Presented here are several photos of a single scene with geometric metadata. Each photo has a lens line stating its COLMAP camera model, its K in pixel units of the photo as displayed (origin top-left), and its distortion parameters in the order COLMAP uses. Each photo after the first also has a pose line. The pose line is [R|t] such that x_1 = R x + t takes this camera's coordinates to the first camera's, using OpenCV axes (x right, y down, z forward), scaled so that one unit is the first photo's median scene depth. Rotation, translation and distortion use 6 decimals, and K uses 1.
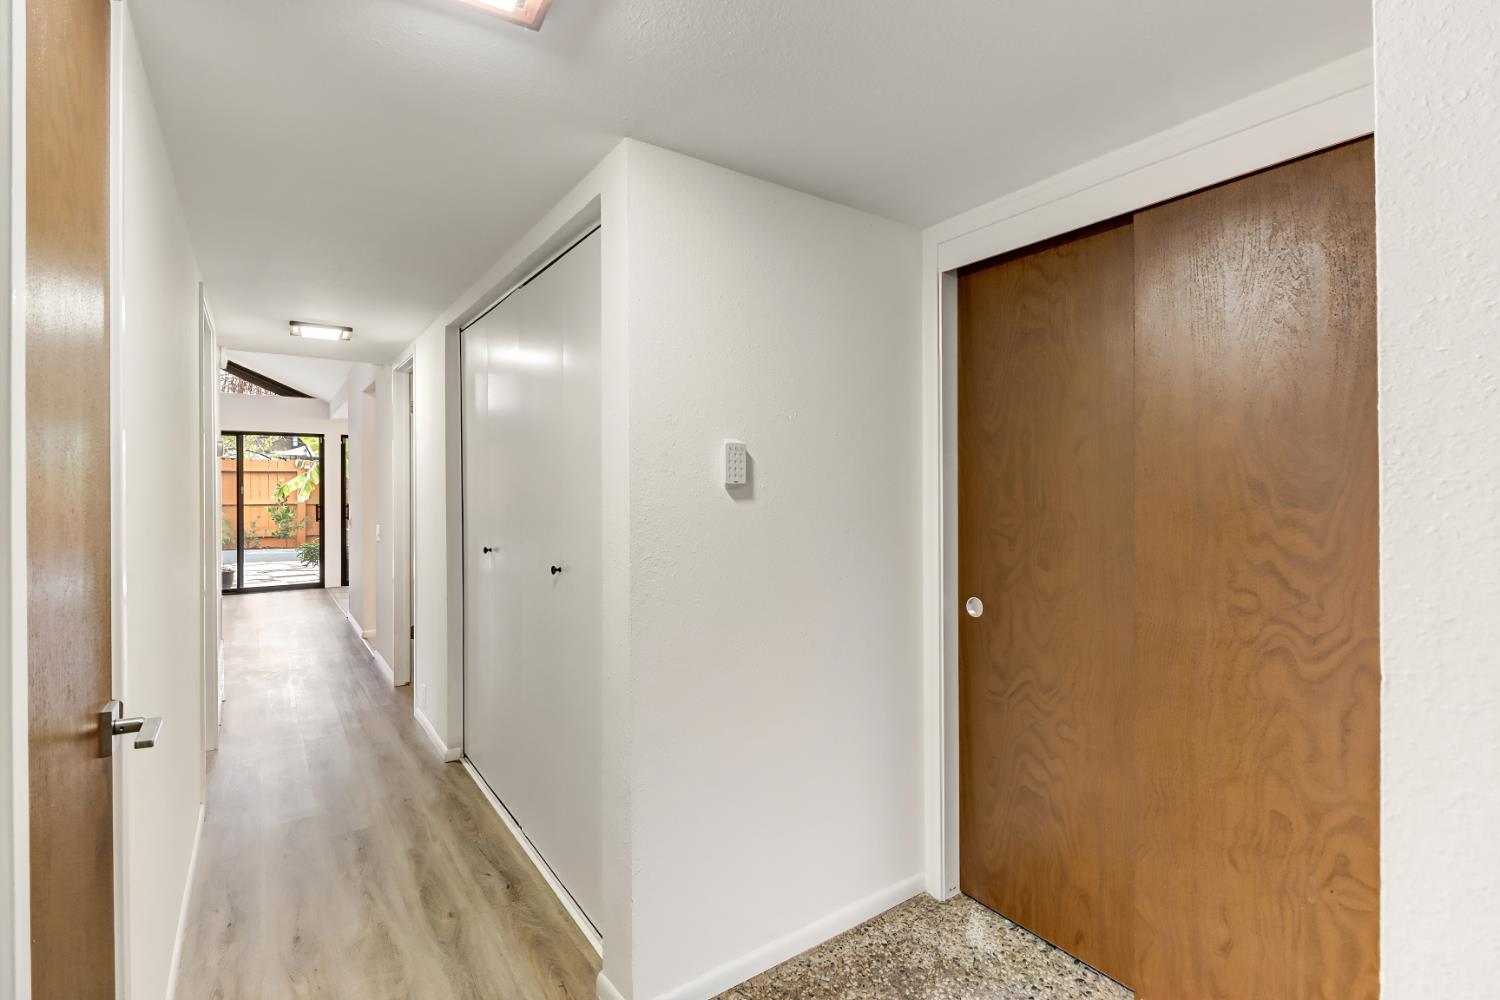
lens RADIAL K [[689.7, 0, 752.8], [0, 689.7, 488.4], [0, 0, 1]] dist [0.019989, -0.006654]
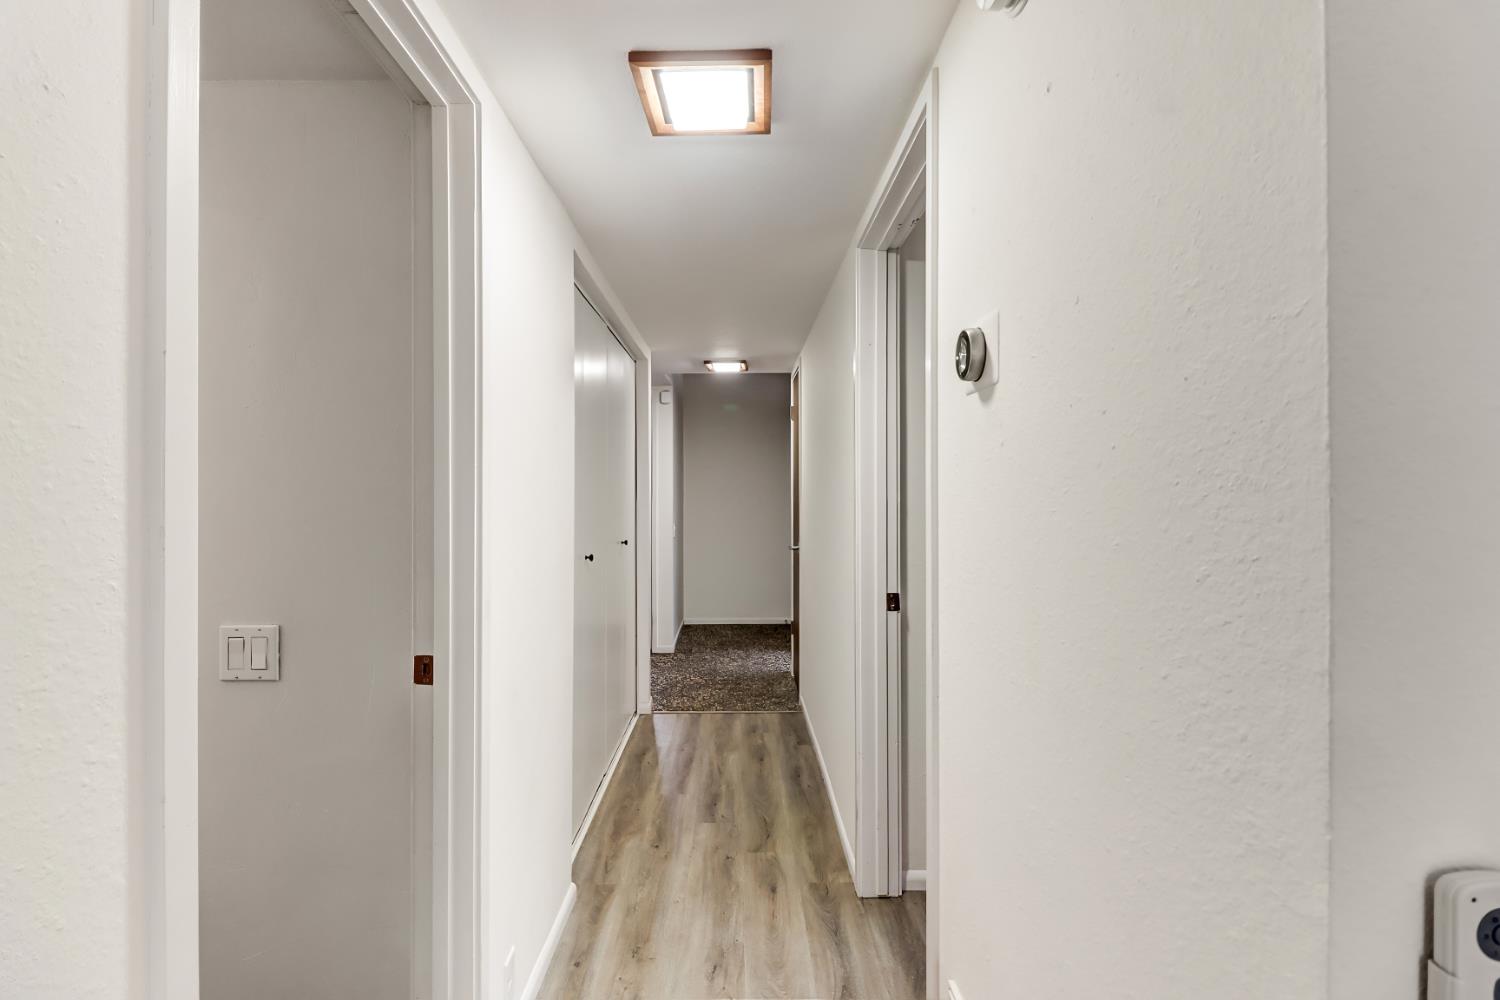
lens RADIAL K [[689.7, 0, 748.0], [0, 689.7, 491.1], [0, 0, 1]] dist [0.019989, -0.006654]
pose [[-0.822258, -0.001772, 0.569113, -1.261343], [0.001929, 0.999981, 0.005900, -0.001323], [-0.569112, 0.005949, -0.822238, 1.911937]]
